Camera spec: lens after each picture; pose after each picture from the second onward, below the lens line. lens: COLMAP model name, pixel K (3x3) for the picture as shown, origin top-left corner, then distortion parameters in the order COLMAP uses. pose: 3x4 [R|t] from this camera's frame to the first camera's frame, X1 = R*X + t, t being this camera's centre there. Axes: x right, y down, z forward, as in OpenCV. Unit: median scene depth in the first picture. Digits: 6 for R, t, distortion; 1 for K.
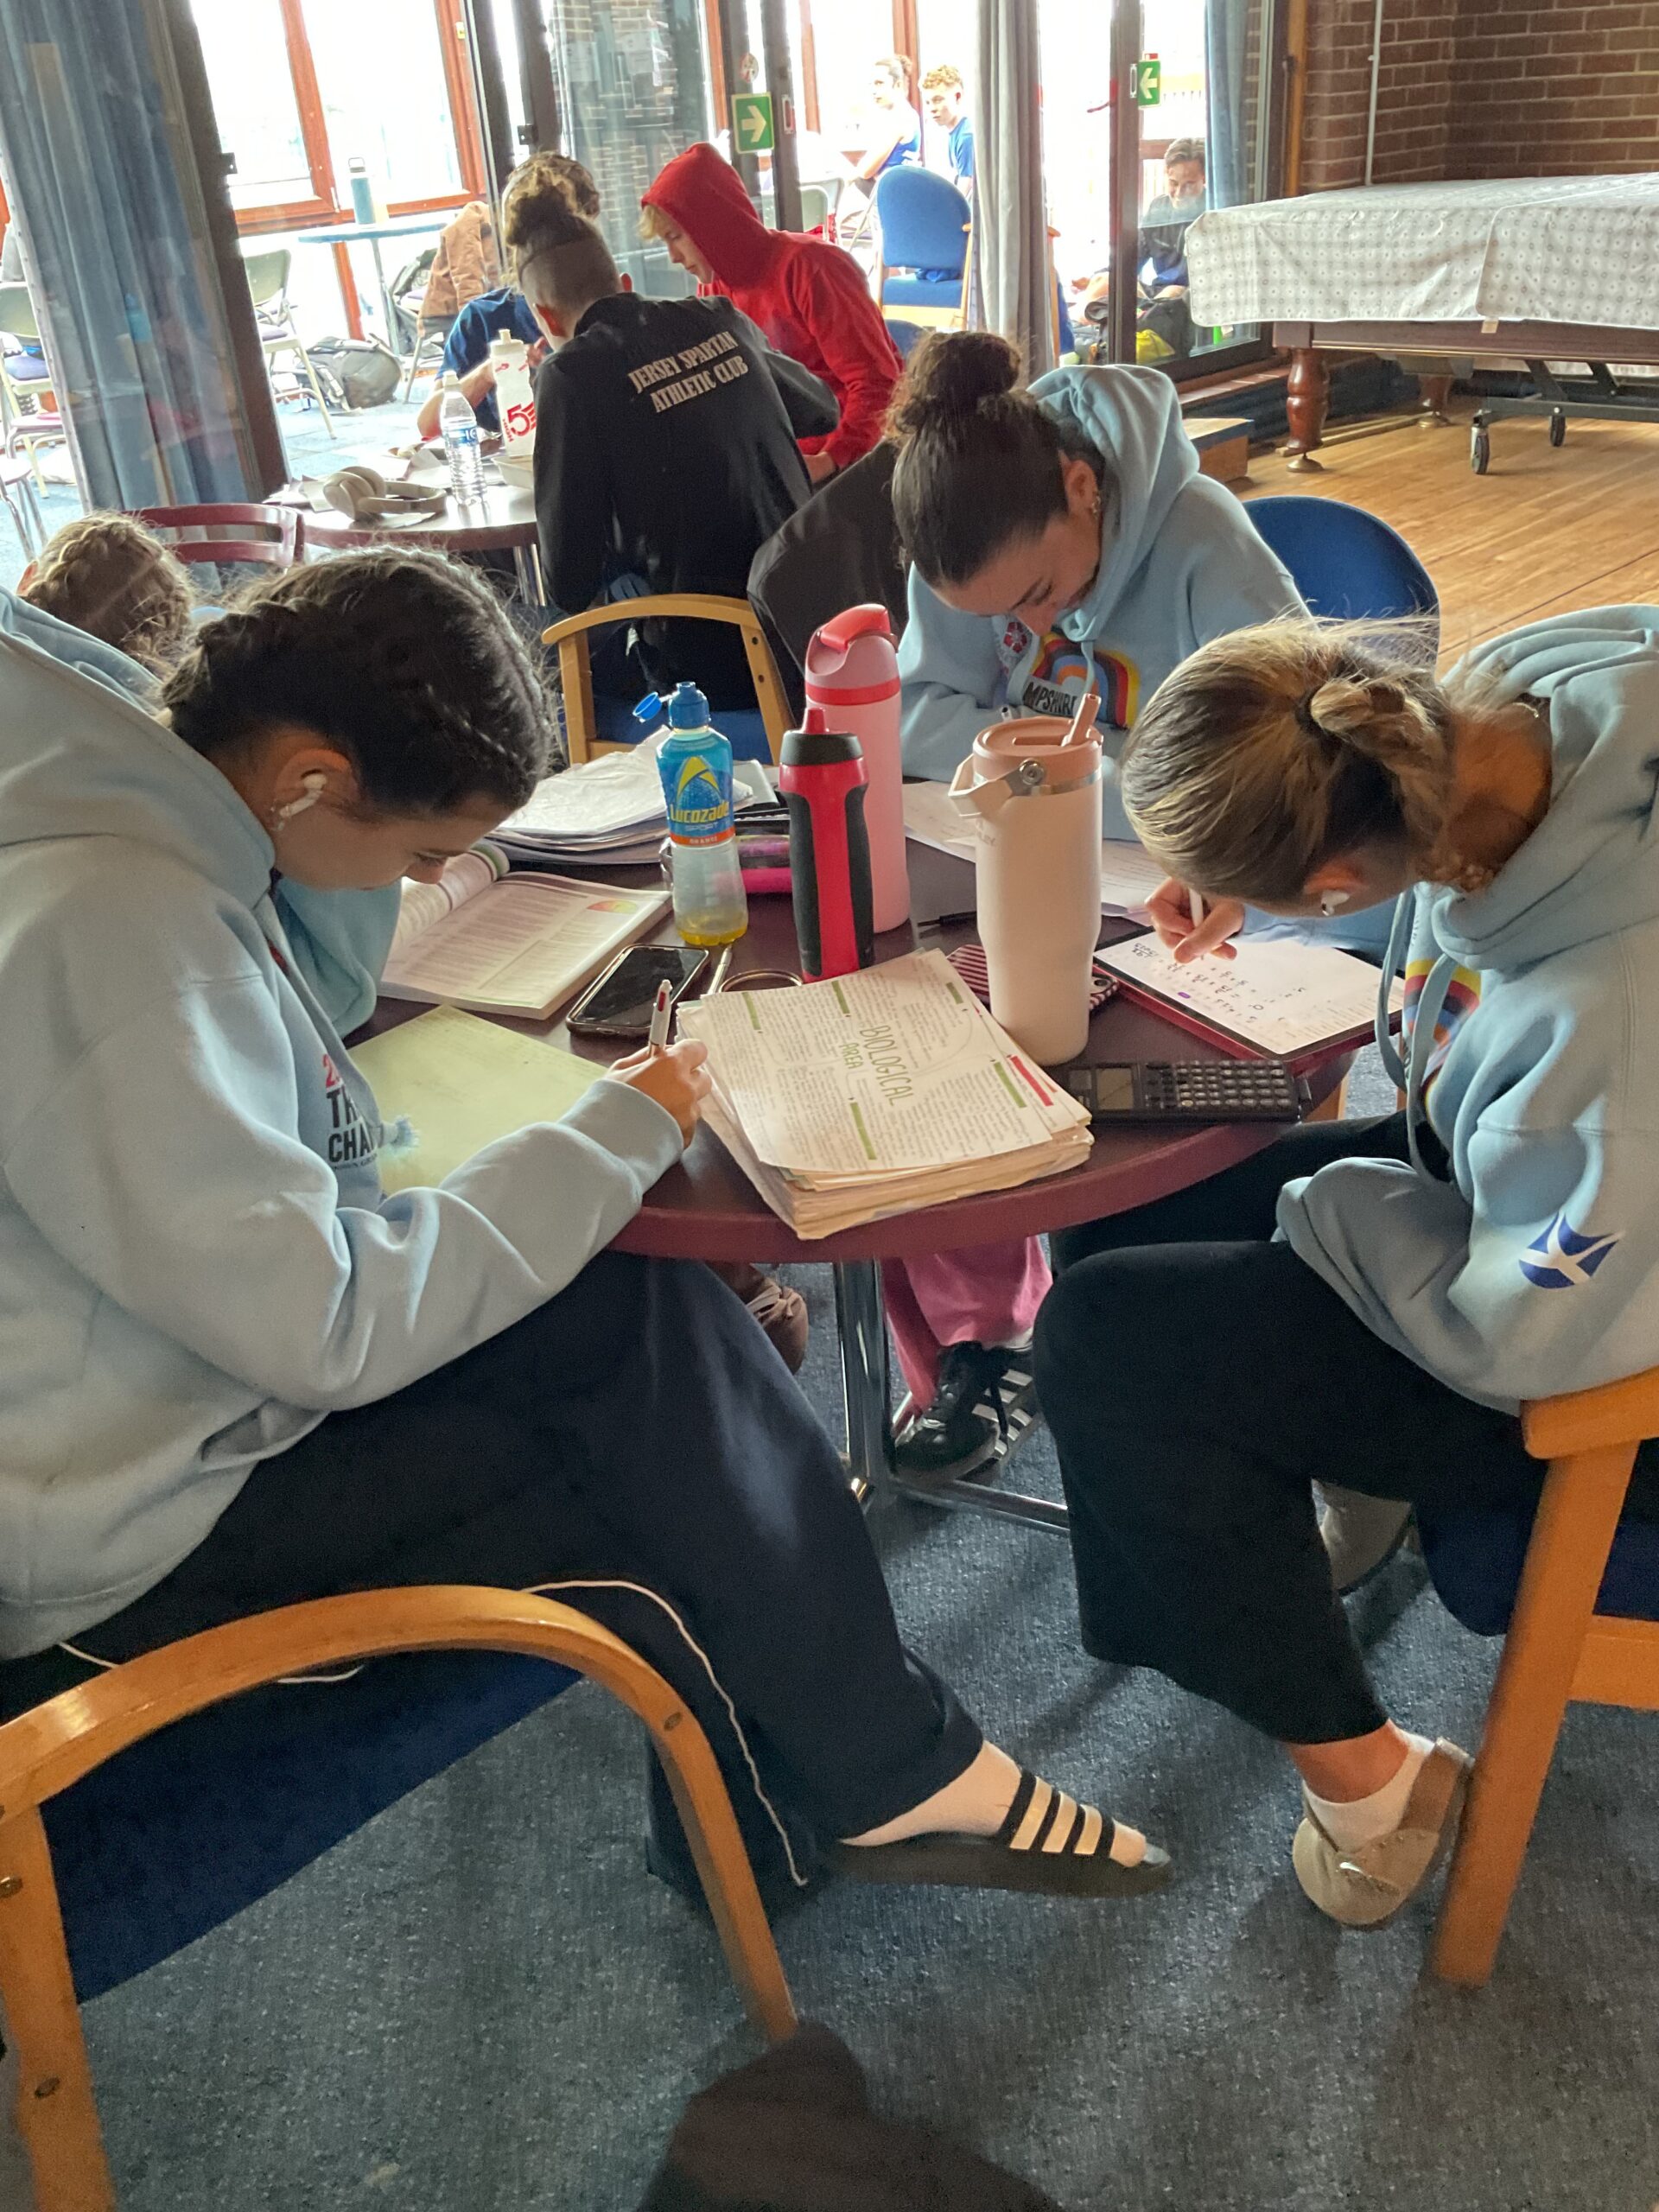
lens RADIAL K [[1878.5, 0, 872.3], [0, 1878.5, 1033.9], [0, 0, 1]] dist [0.077398, -0.148879]
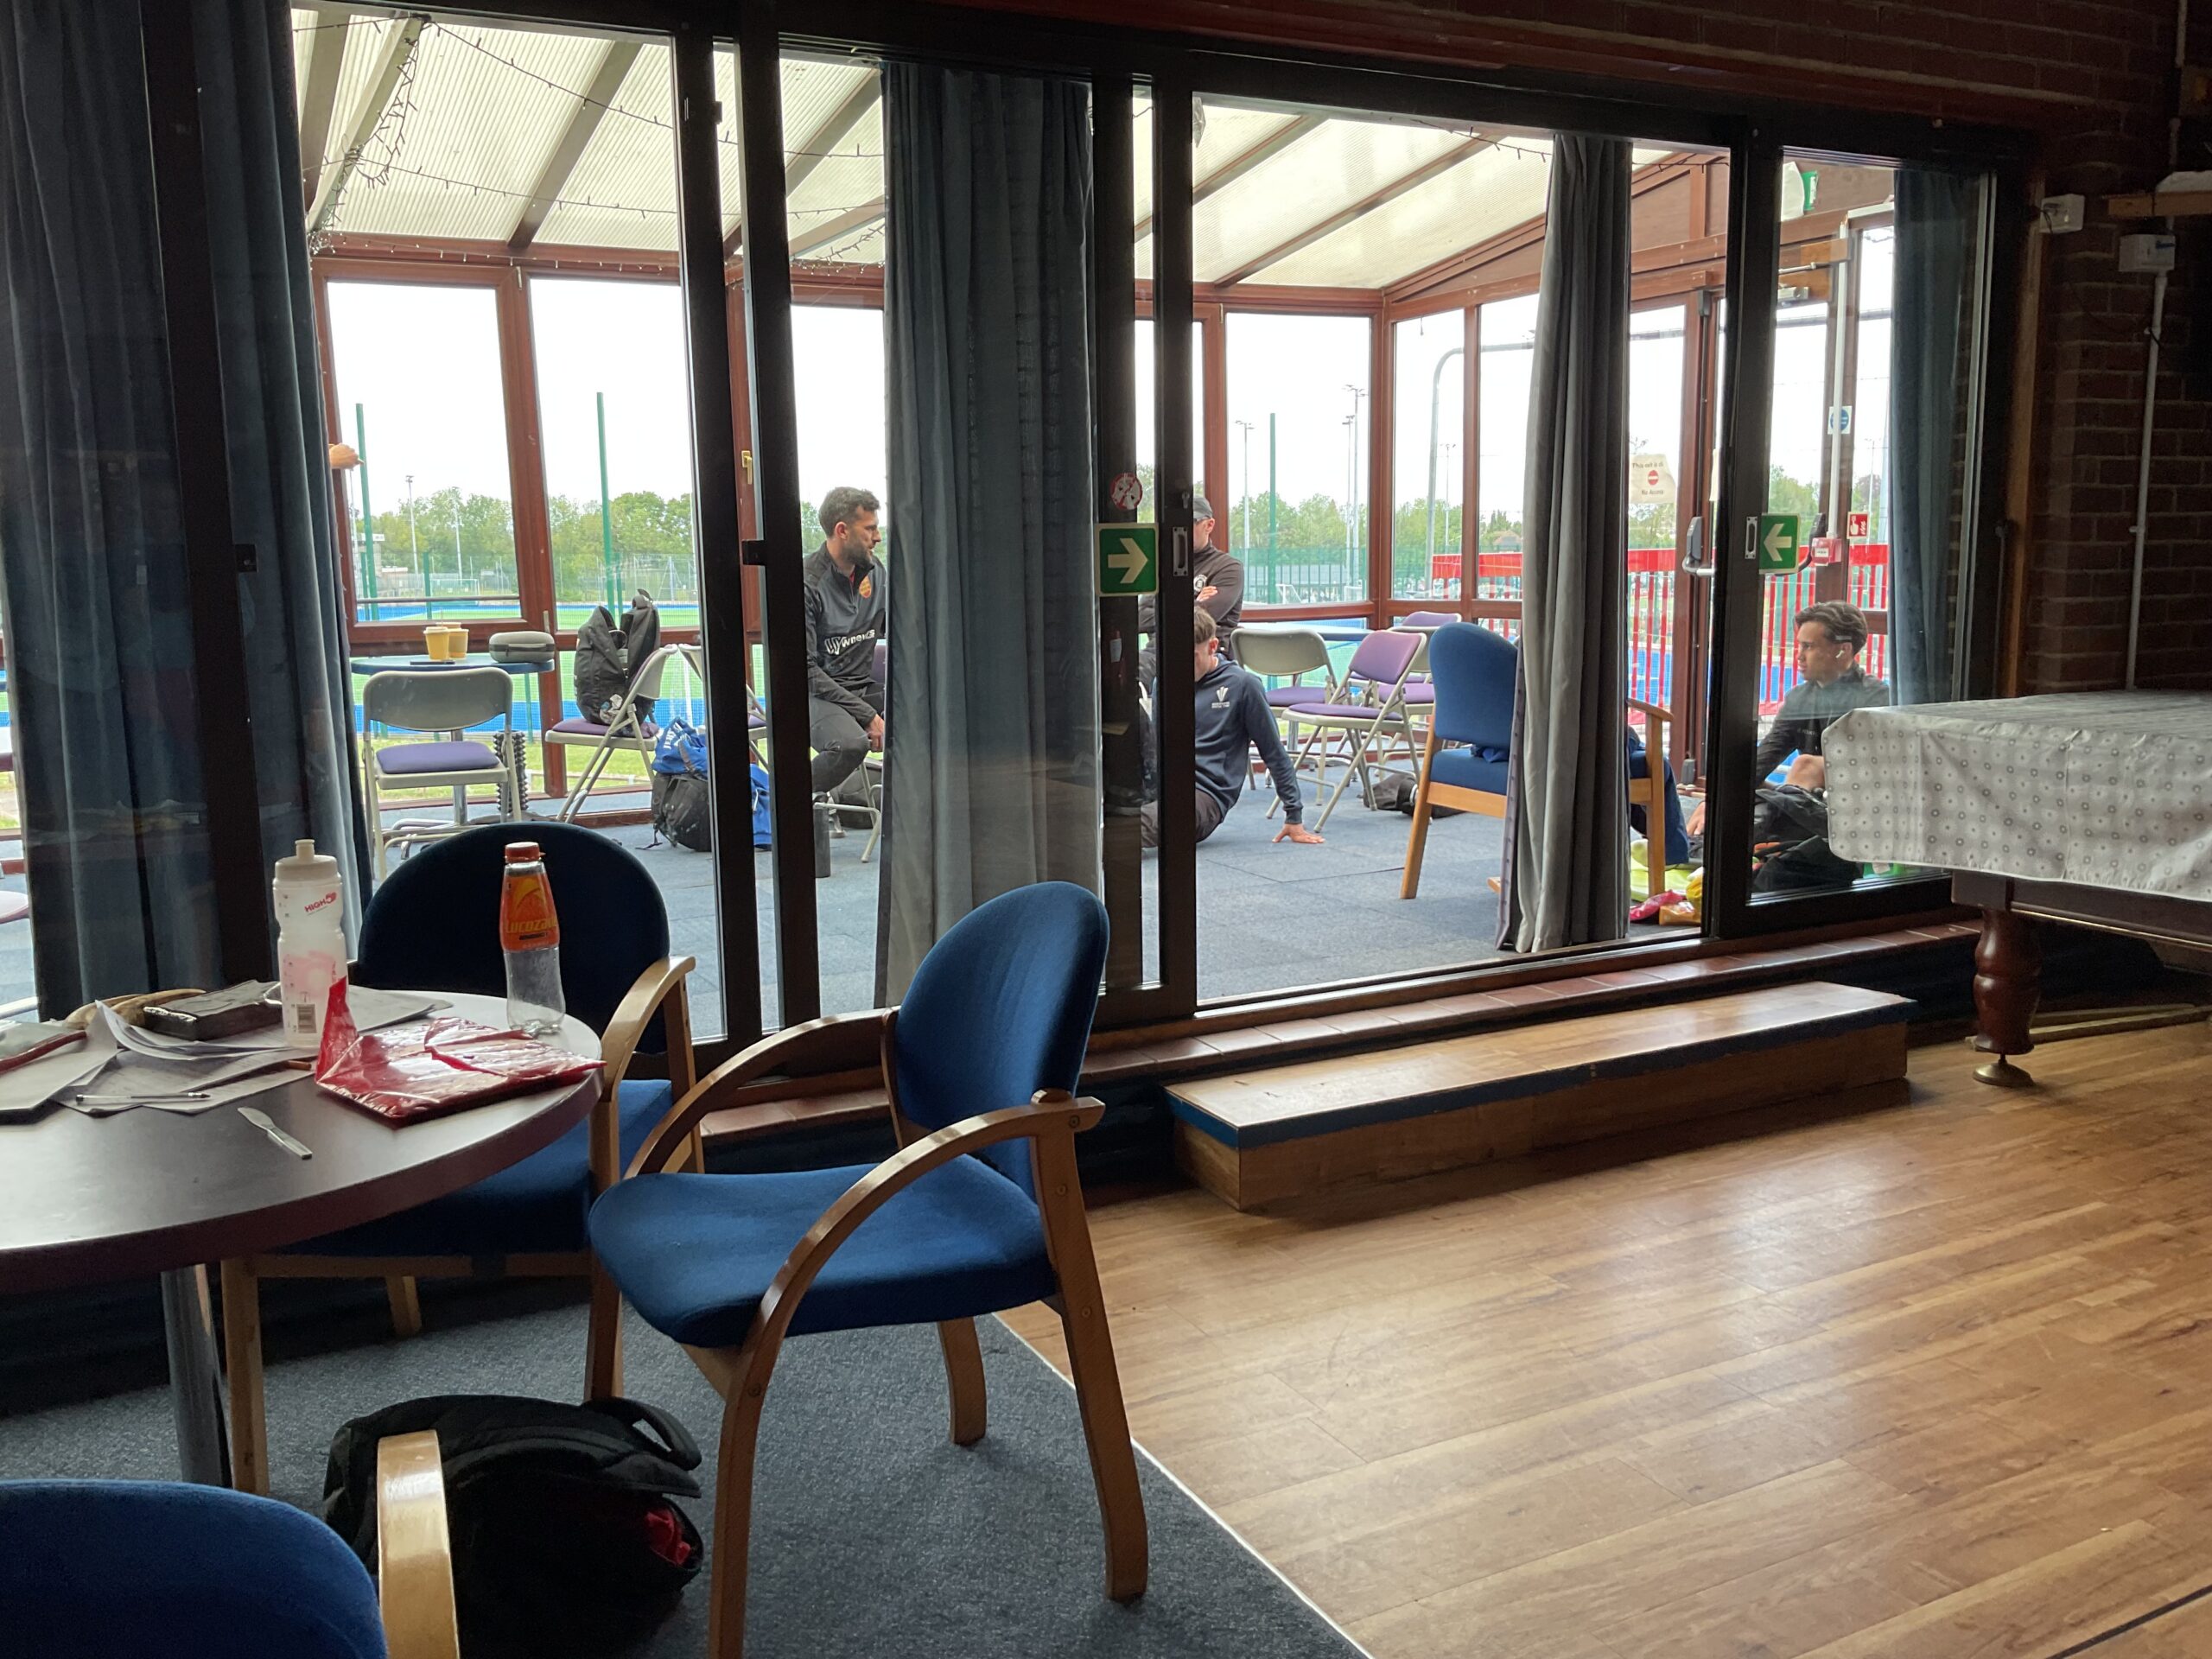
lens RADIAL K [[1878.5, 0, 1082.0], [0, 1878.5, 768.5], [0, 0, 1]] dist [0.077398, -0.148879]
pose [[0.948922, 0.089193, -0.302640, 0.120438], [-0.184416, 0.935091, -0.302647, -0.147923], [0.256002, 0.343001, 0.903777, 0.298799]]
